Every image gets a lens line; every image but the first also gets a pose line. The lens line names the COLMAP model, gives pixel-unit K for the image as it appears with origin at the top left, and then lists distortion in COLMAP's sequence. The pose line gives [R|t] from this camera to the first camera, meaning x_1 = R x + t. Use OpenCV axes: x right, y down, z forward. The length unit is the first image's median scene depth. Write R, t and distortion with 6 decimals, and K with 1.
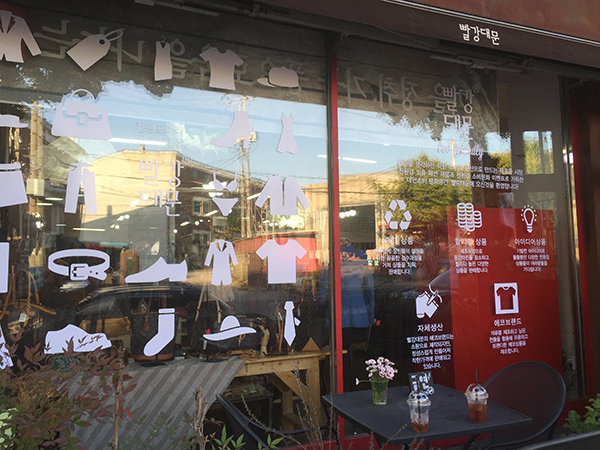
lens RADIAL K [[517.3, 0, 296.6], [0, 517.3, 218.3], [0, 0, 1]] dist [0.067181, -0.076851]
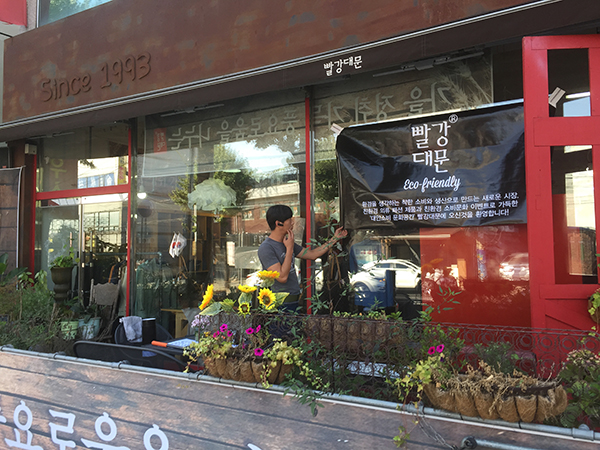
lens RADIAL K [[517.3, 0, 299.7], [0, 517.3, 222.2], [0, 0, 1]] dist [0.067181, -0.076851]
pose [[0.564224, -0.031123, -0.825035, 1.193861], [0.075979, 0.997006, 0.014351, -0.020545], [0.822118, -0.070783, 0.564900, 0.218061]]
